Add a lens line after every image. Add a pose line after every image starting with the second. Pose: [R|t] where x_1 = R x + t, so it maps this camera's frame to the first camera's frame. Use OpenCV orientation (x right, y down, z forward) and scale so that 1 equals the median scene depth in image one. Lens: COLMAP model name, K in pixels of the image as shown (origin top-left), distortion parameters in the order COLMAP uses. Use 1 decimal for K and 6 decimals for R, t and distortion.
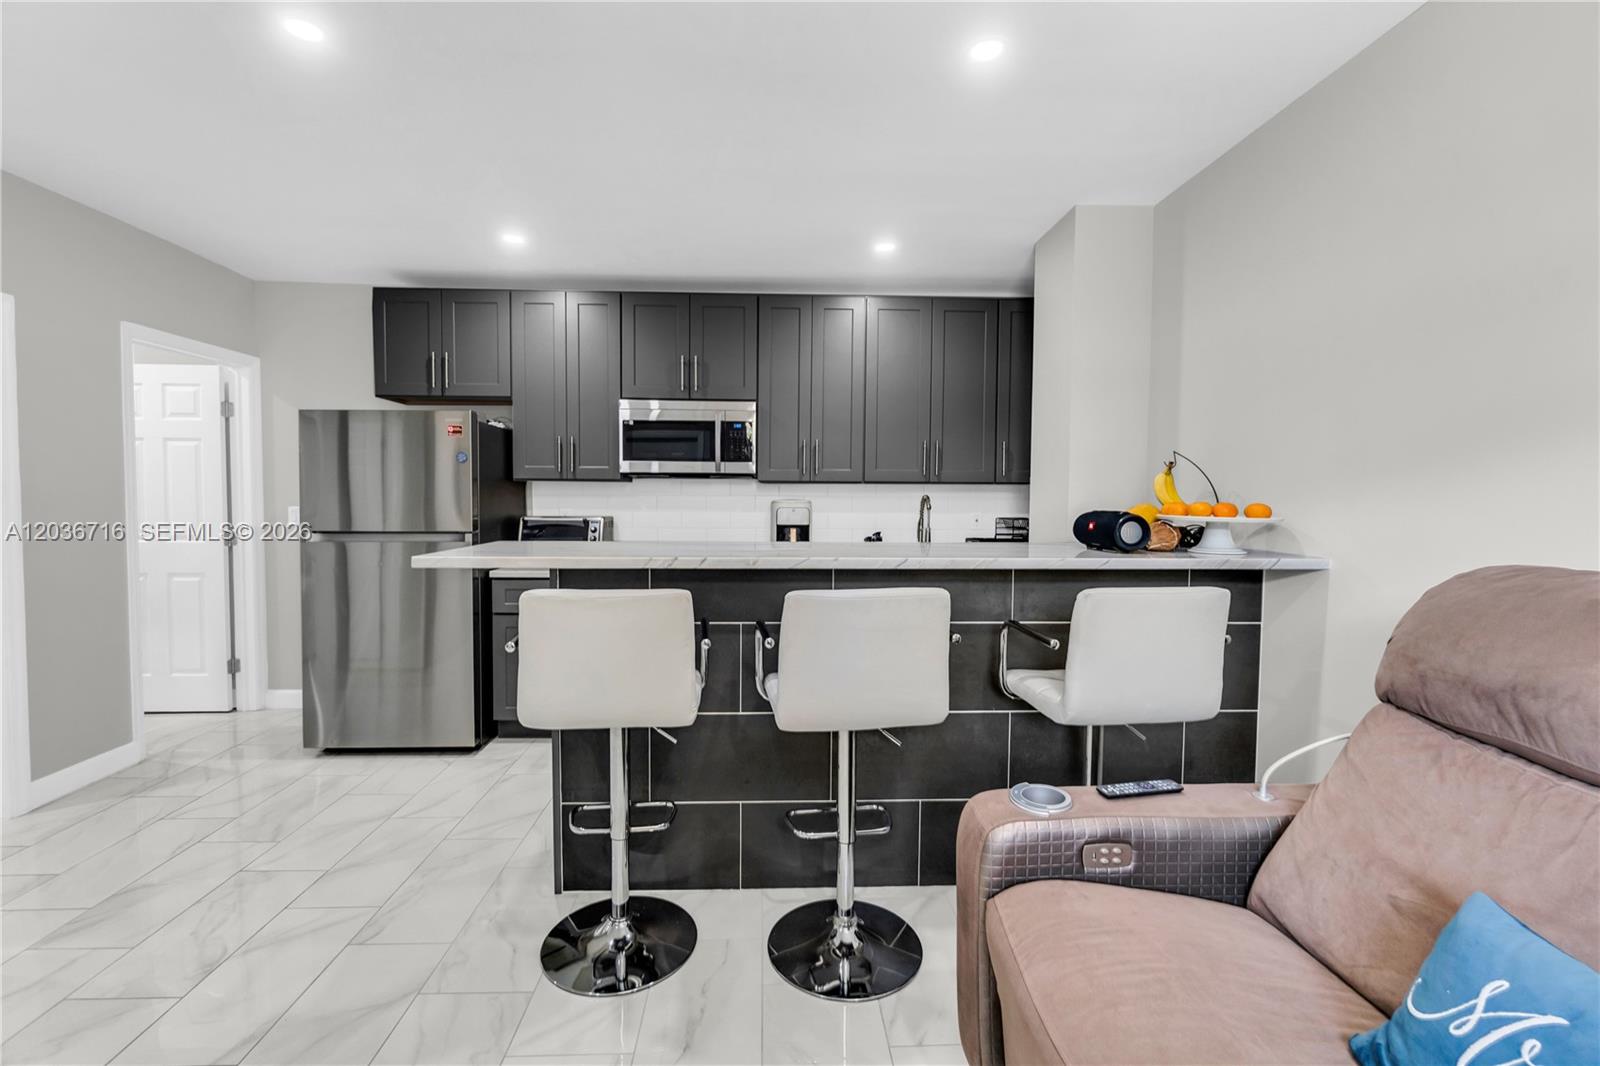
lens RADIAL K [[692.6, 0, 800.0], [0, 692.6, 533.0], [0, 0, 1]] dist [-0.016199, 0.000220]
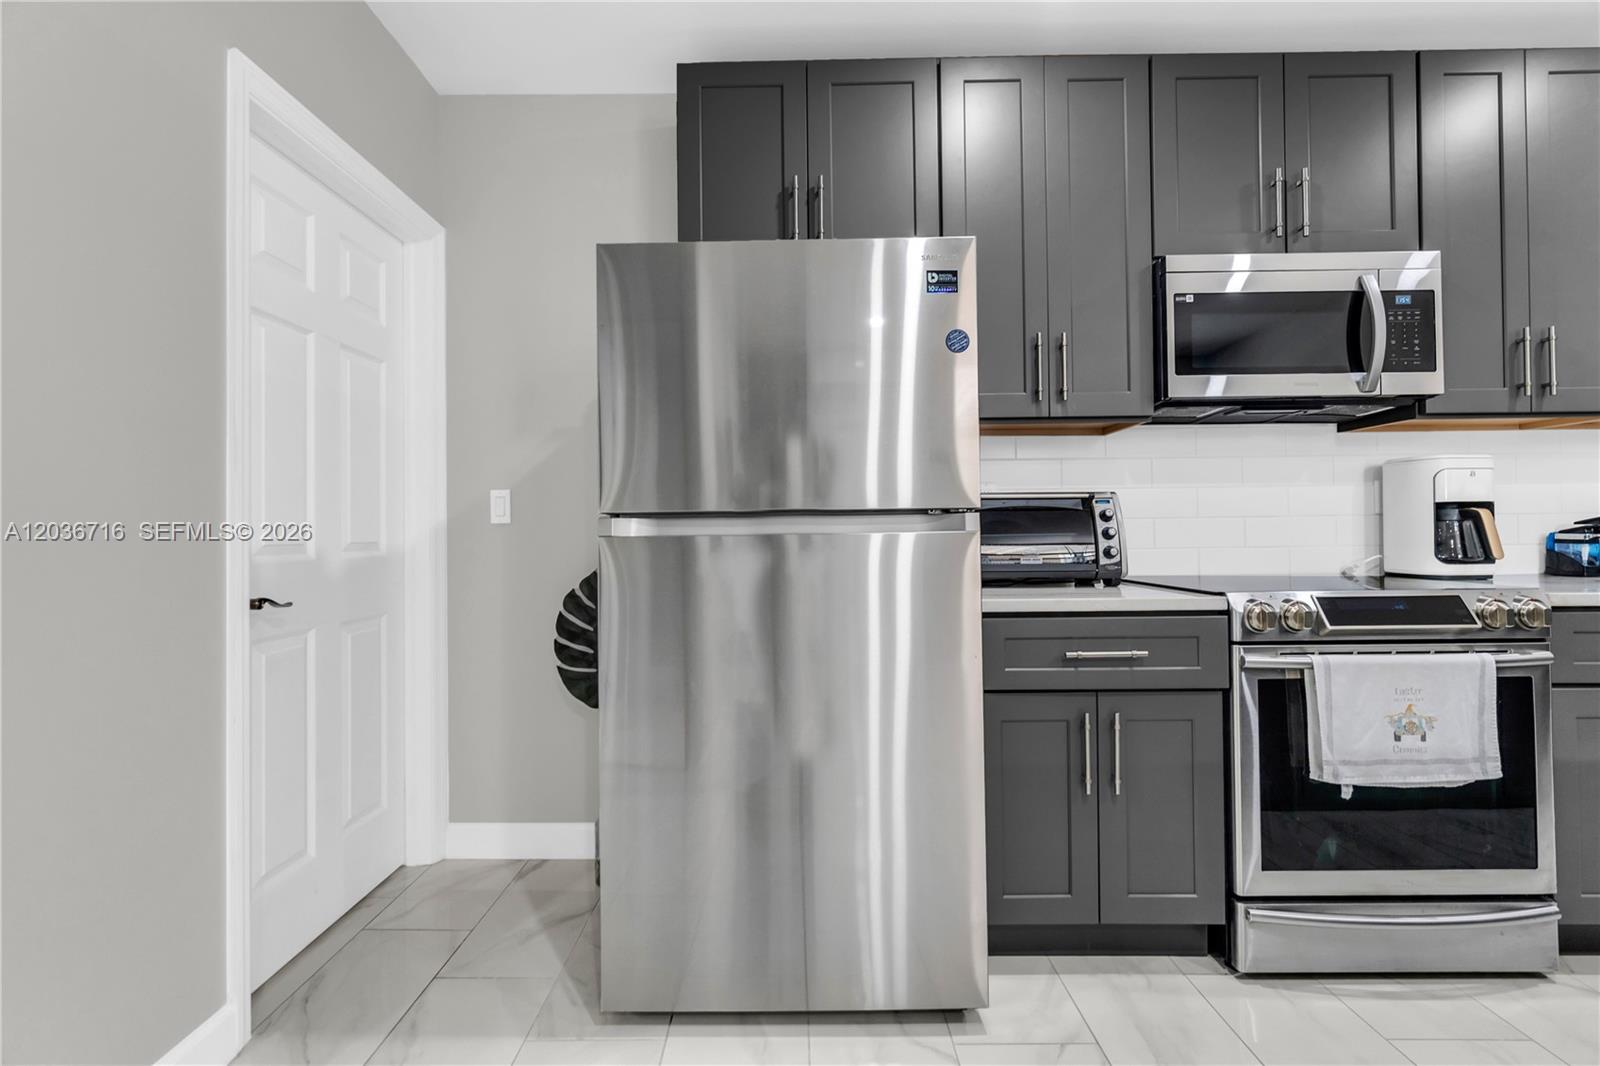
lens RADIAL K [[698.0, 0, 800.0], [0, 698.0, 533.0], [0, 0, 1]] dist [-0.021020, 0.000207]
pose [[0.998379, -0.019493, -0.053480, -0.507346], [0.016743, 0.998538, -0.051397, 0.031563], [0.054404, 0.050418, 0.997245, 0.494885]]
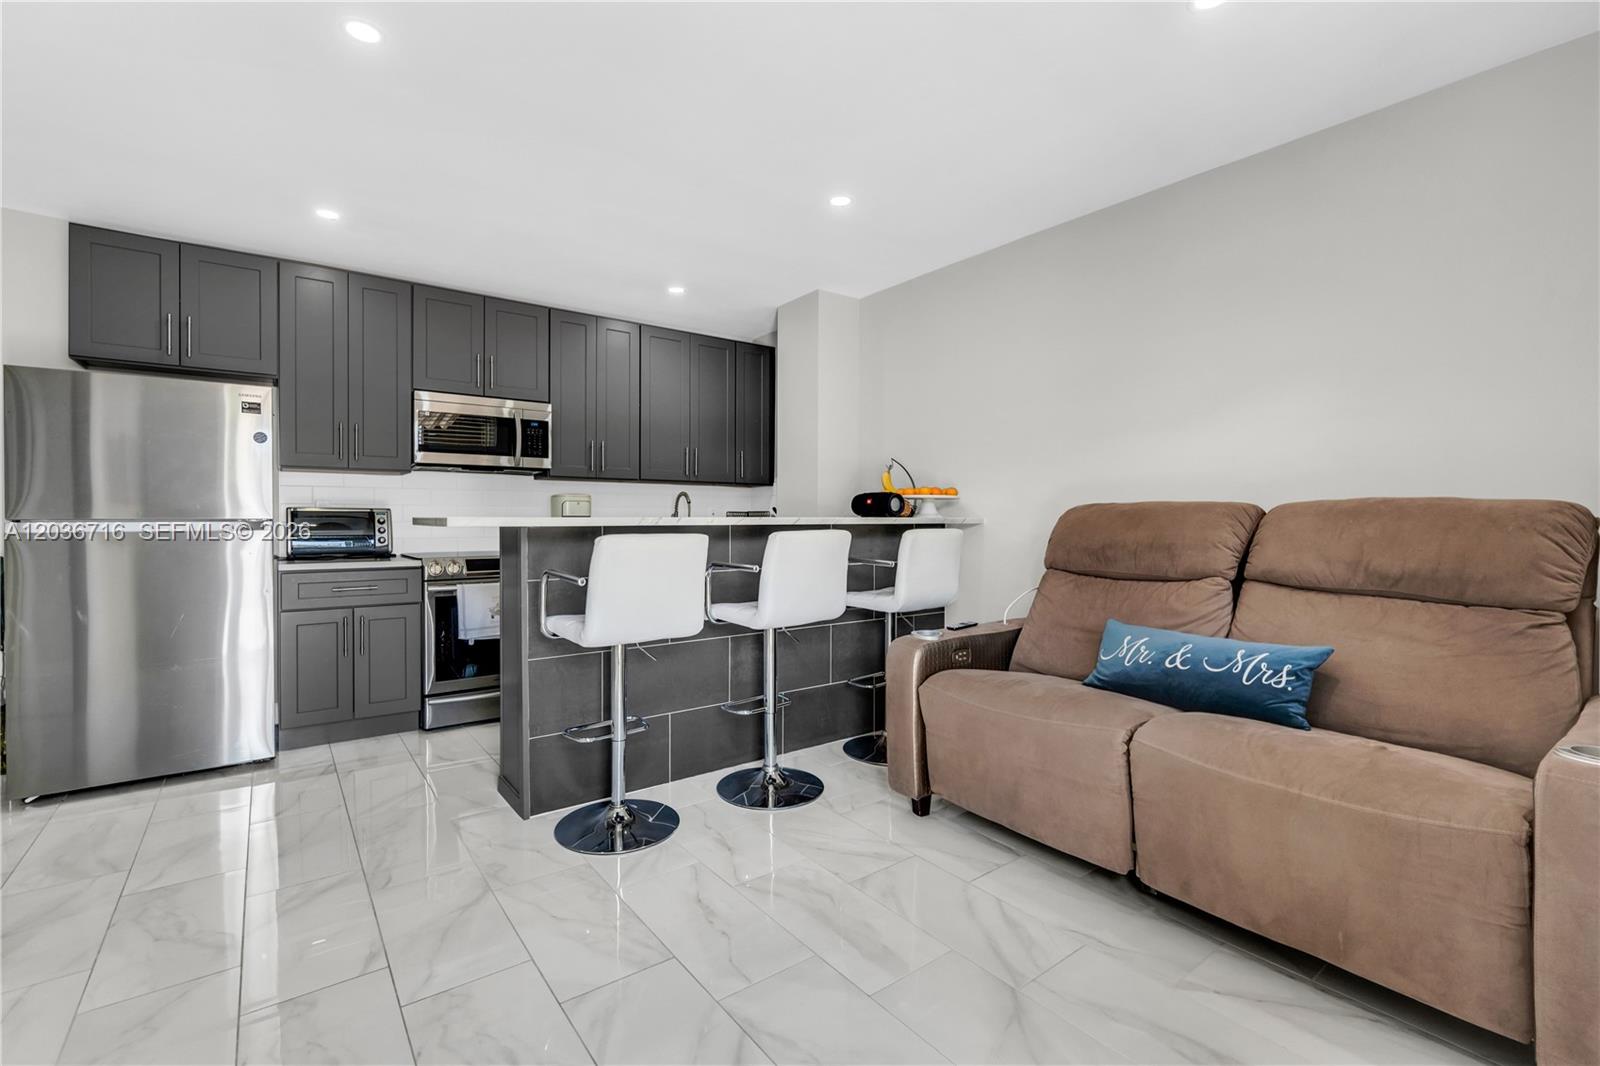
lens RADIAL K [[698.0, 0, 800.0], [0, 698.0, 533.0], [0, 0, 1]] dist [-0.021020, 0.000207]
pose [[0.819356, -0.017612, 0.573015, -0.382756], [0.035545, 0.999166, -0.020115, 0.053790], [-0.572182, 0.036849, 0.819298, -0.132865]]
